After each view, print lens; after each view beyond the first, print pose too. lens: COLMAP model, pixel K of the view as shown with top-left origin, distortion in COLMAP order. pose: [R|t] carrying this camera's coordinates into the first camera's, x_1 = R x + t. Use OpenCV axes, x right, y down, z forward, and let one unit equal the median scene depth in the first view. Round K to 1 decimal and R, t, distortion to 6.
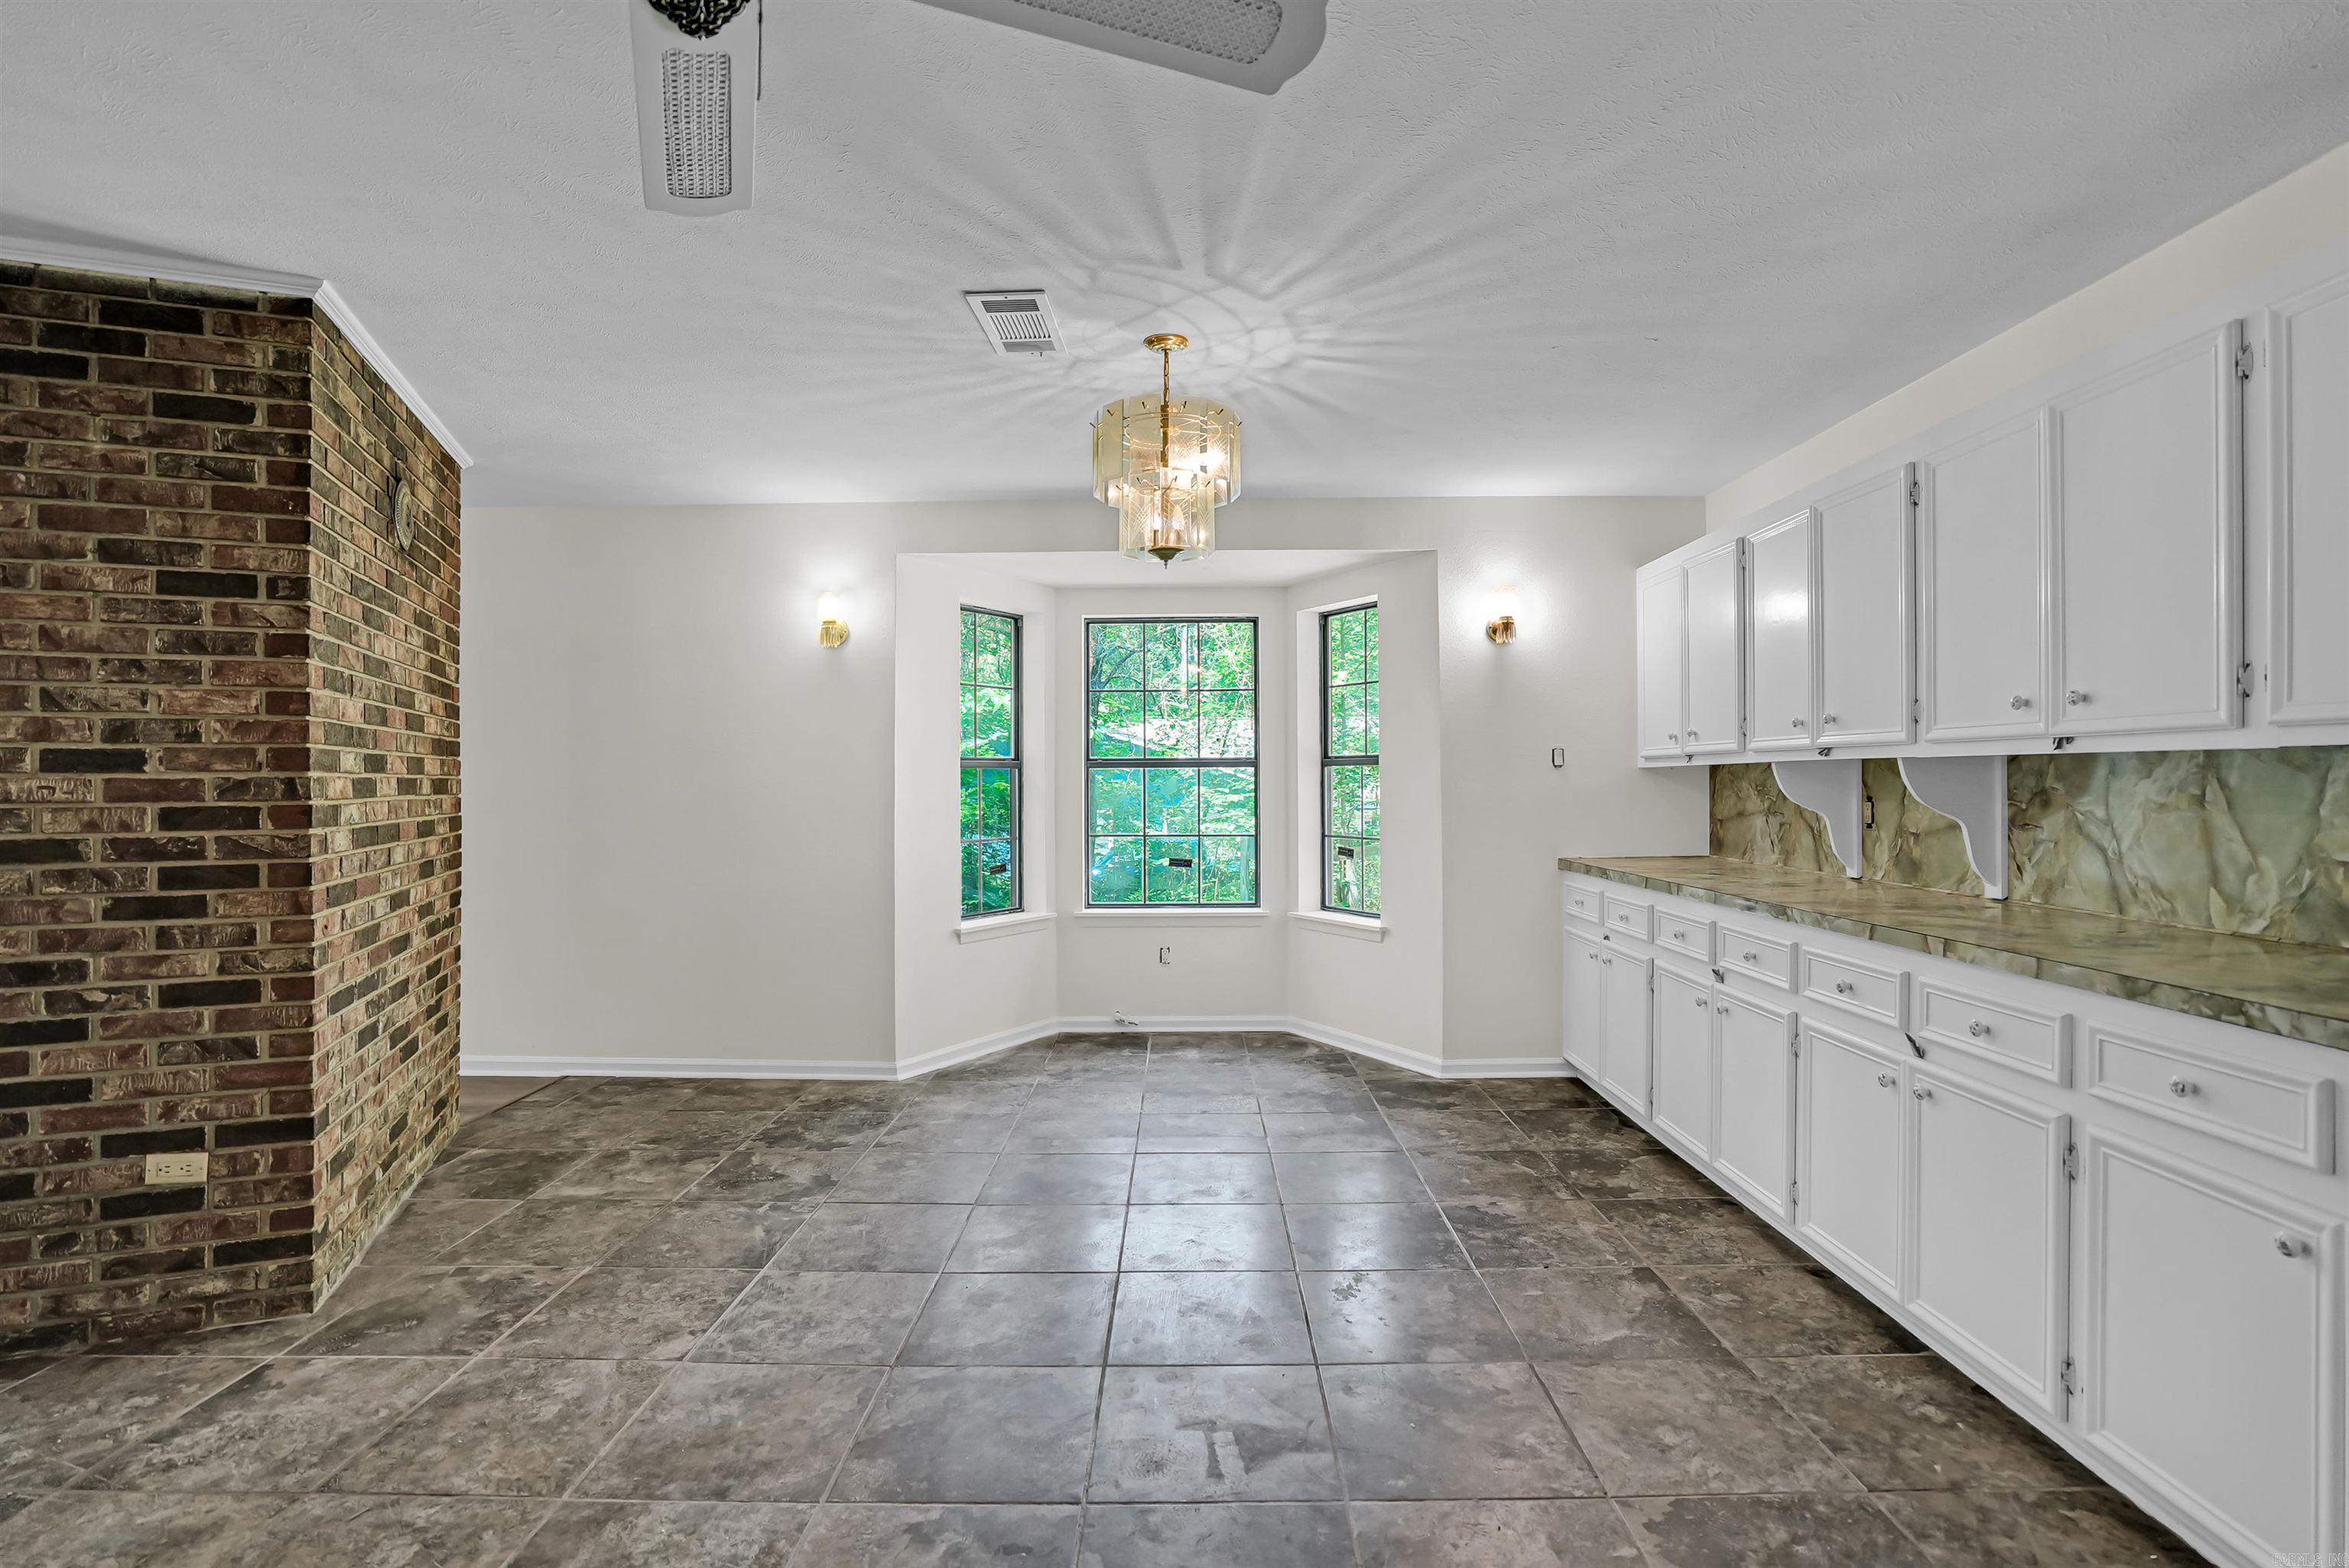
lens RADIAL K [[1103.1, 0, 1182.2], [0, 1103.1, 789.5], [0, 0, 1]] dist [-0.050385, 0.017879]
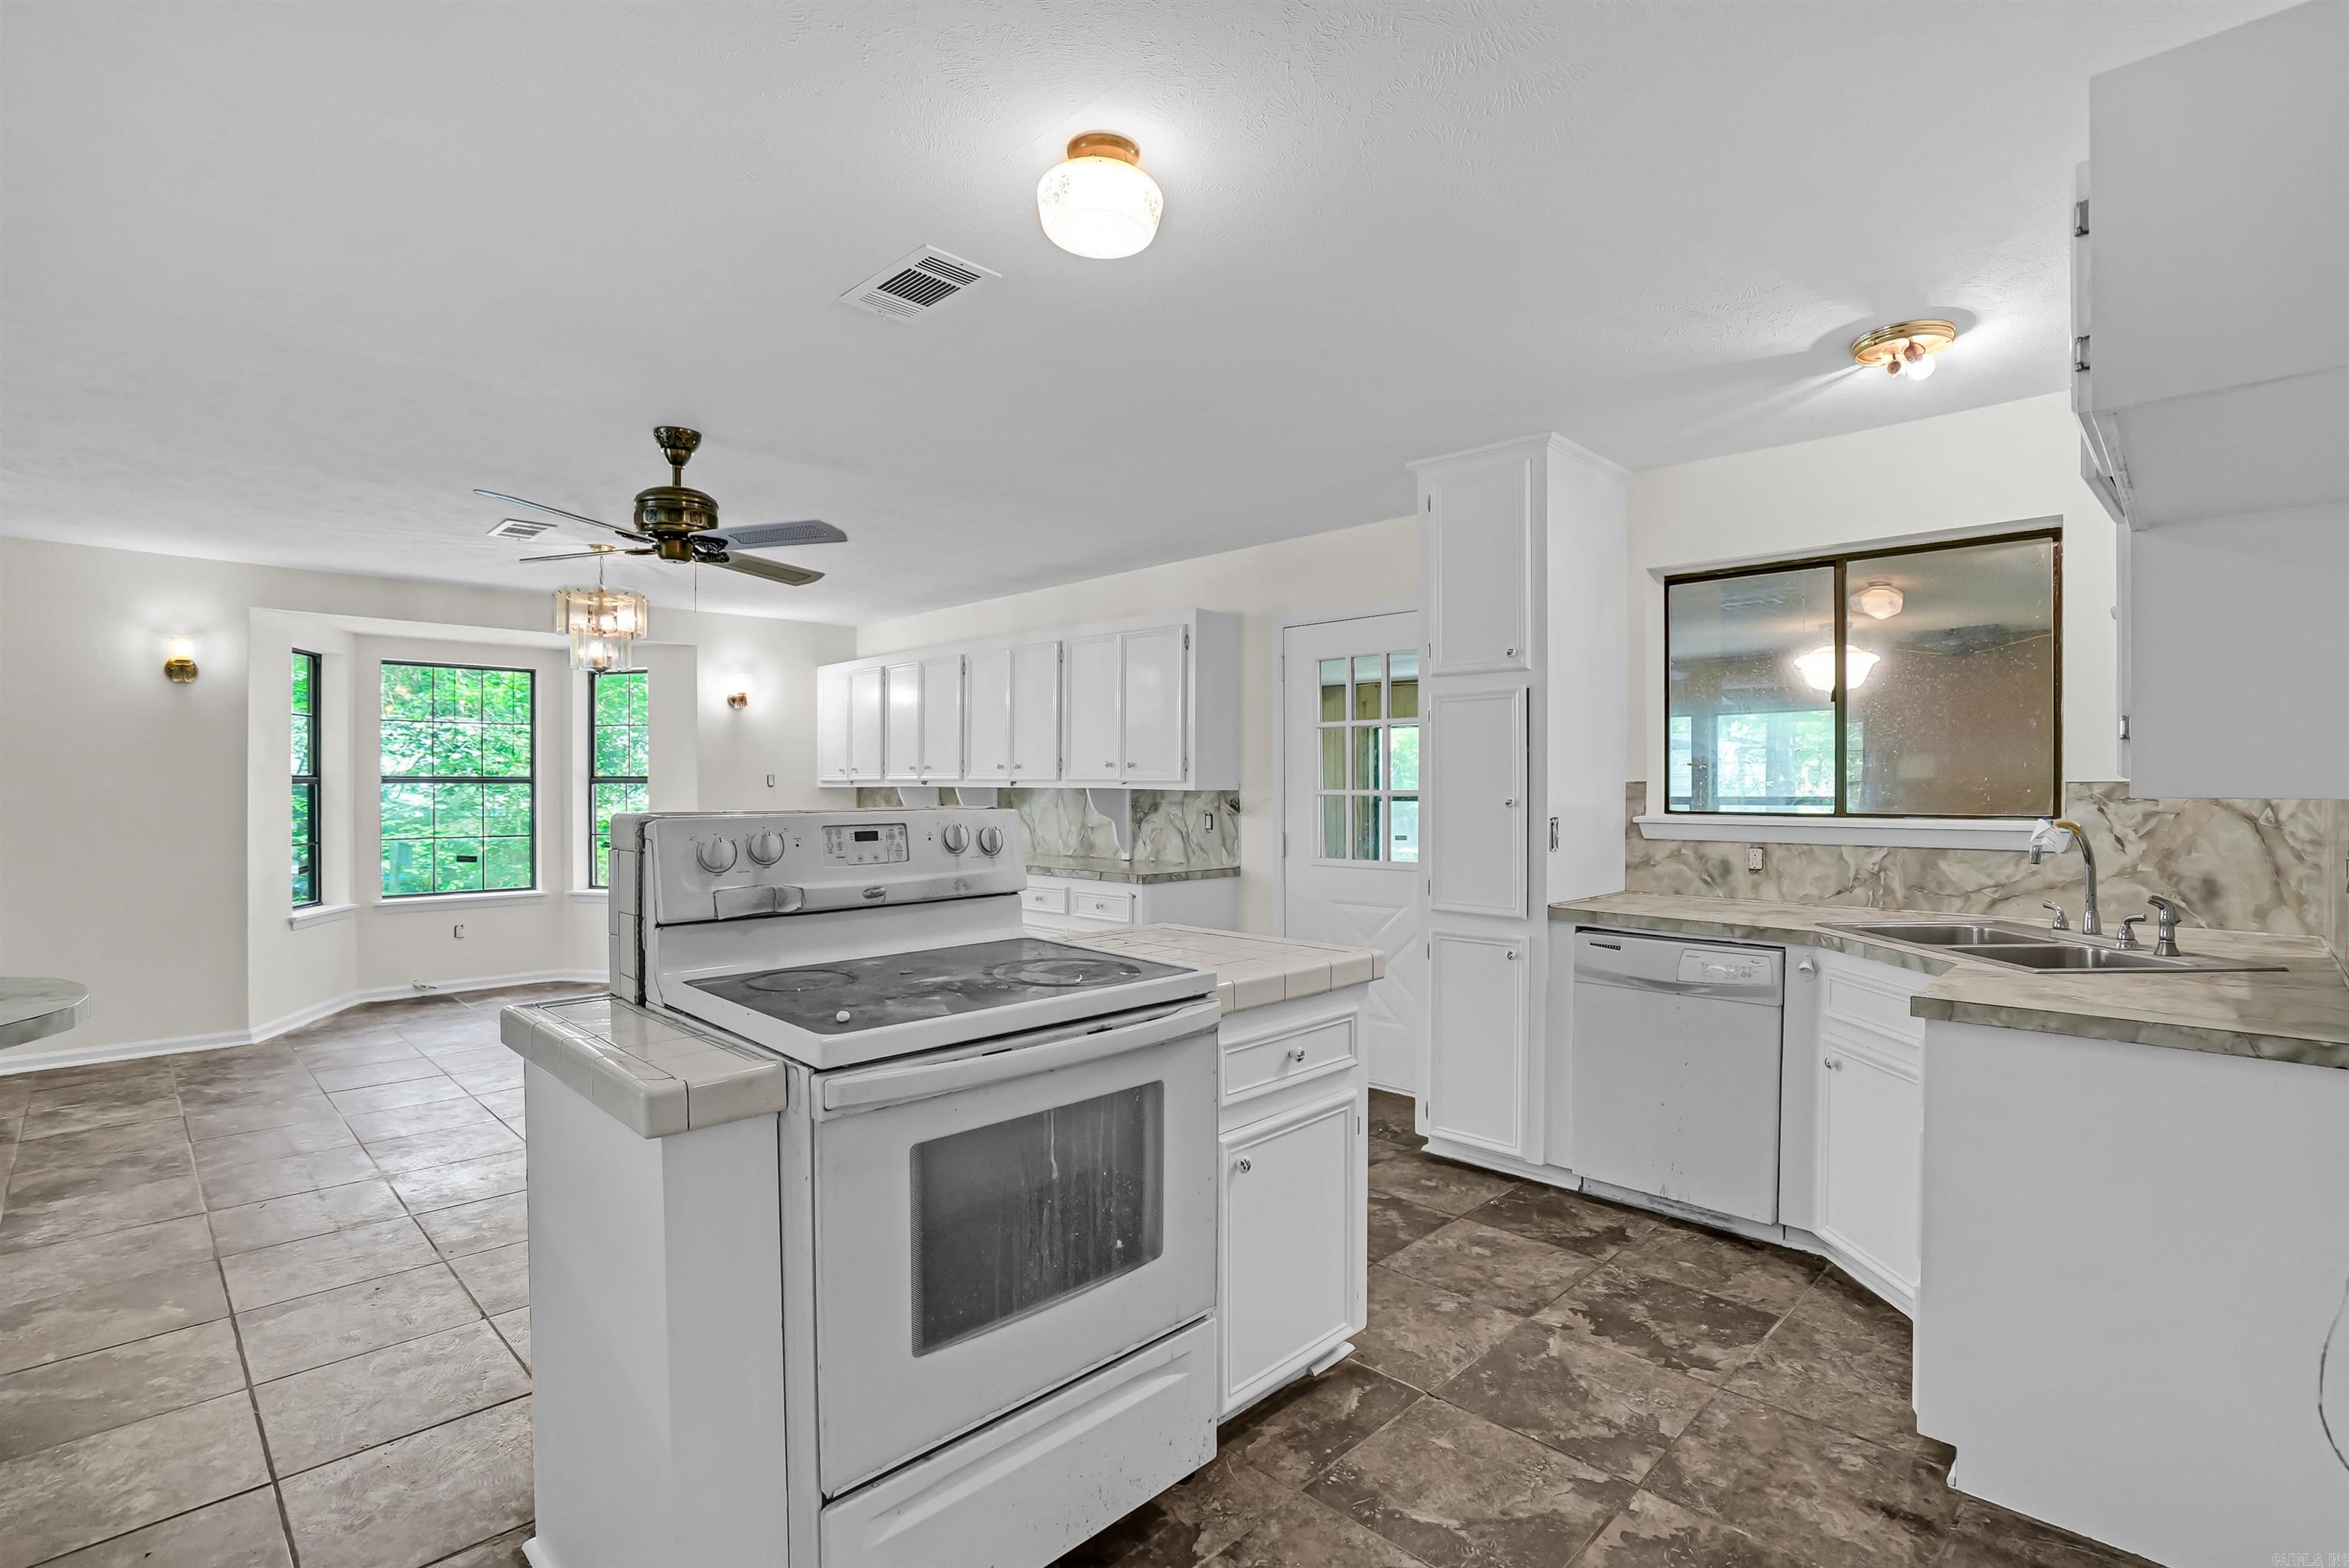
lens RADIAL K [[1084.3, 0, 1180.4], [0, 1084.3, 778.9], [0, 0, 1]] dist [-0.040204, 0.000326]
pose [[0.695266, 0.009327, 0.718692, -0.619555], [0.000949, 0.999903, -0.013894, -0.015494], [-0.718751, 0.010342, 0.695190, -0.881353]]
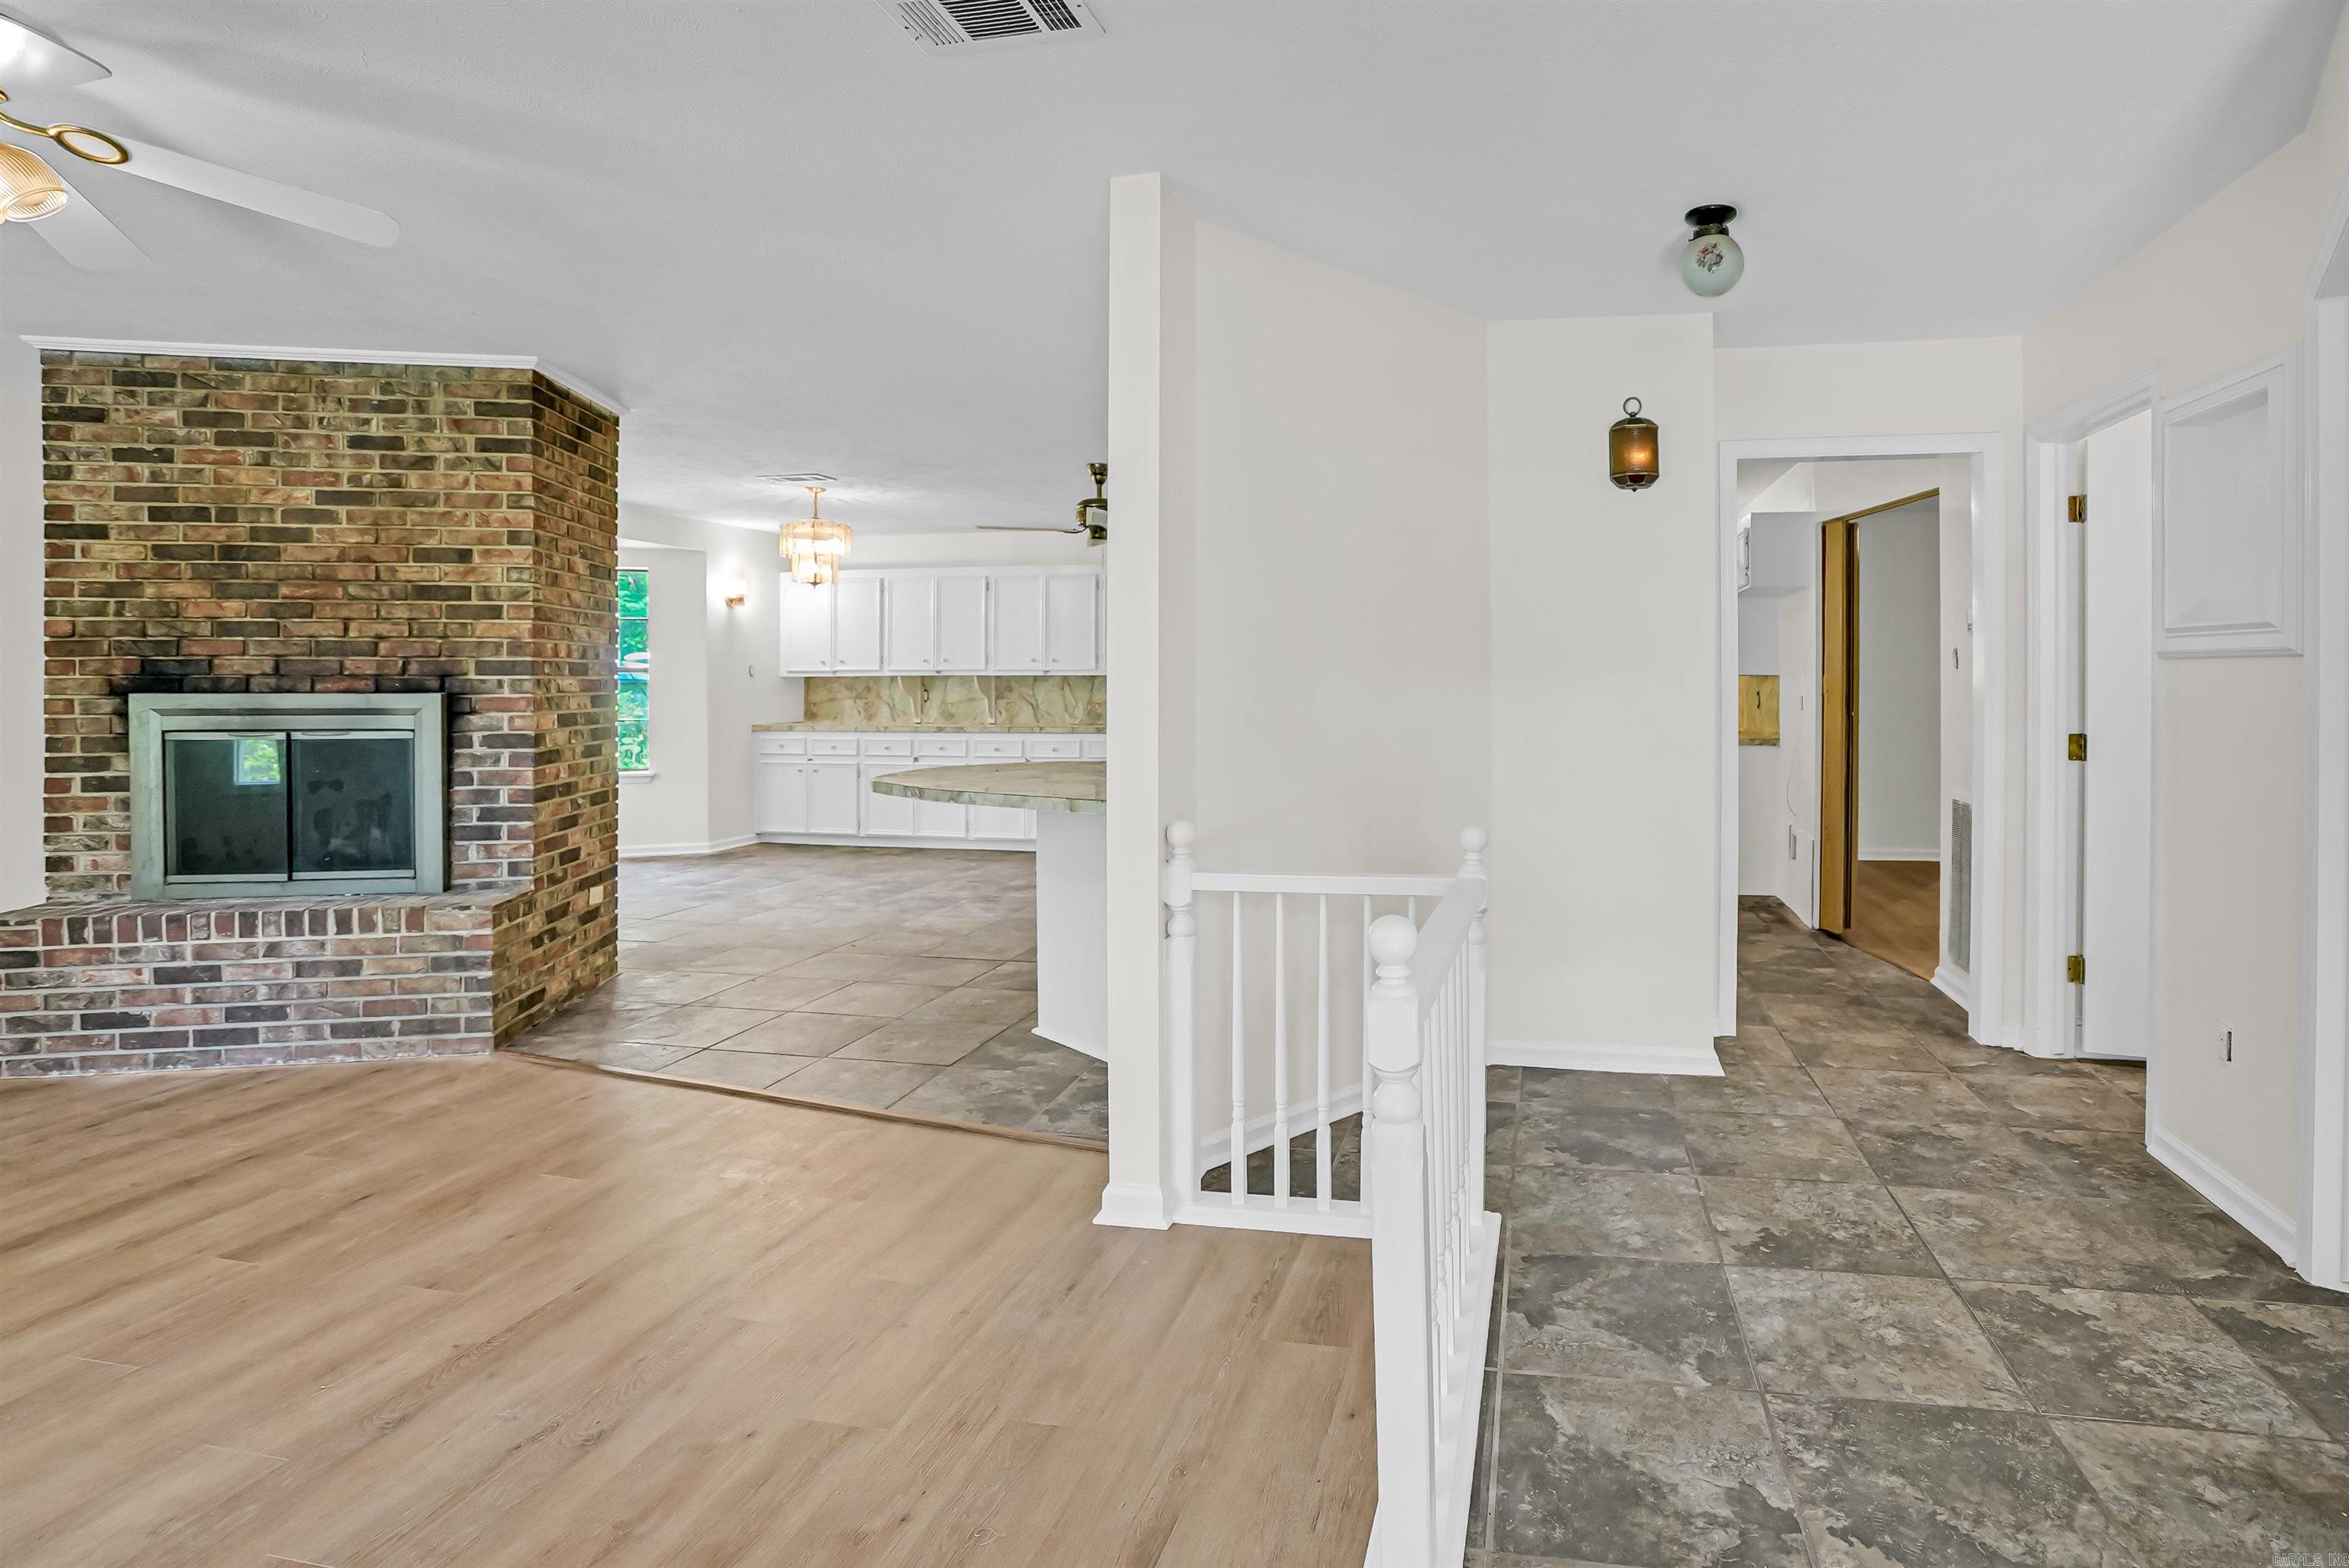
lens RADIAL K [[1164.3, 0, 1348.6], [0, 1164.3, 683.3], [0, 0, 1]] dist [-0.023608, 0.000024]
pose [[0.158001, 0.003182, 0.987434, -2.282533], [0.008352, 0.999955, -0.004559, 0.014887], [-0.987404, 0.008968, 0.157967, -0.480788]]
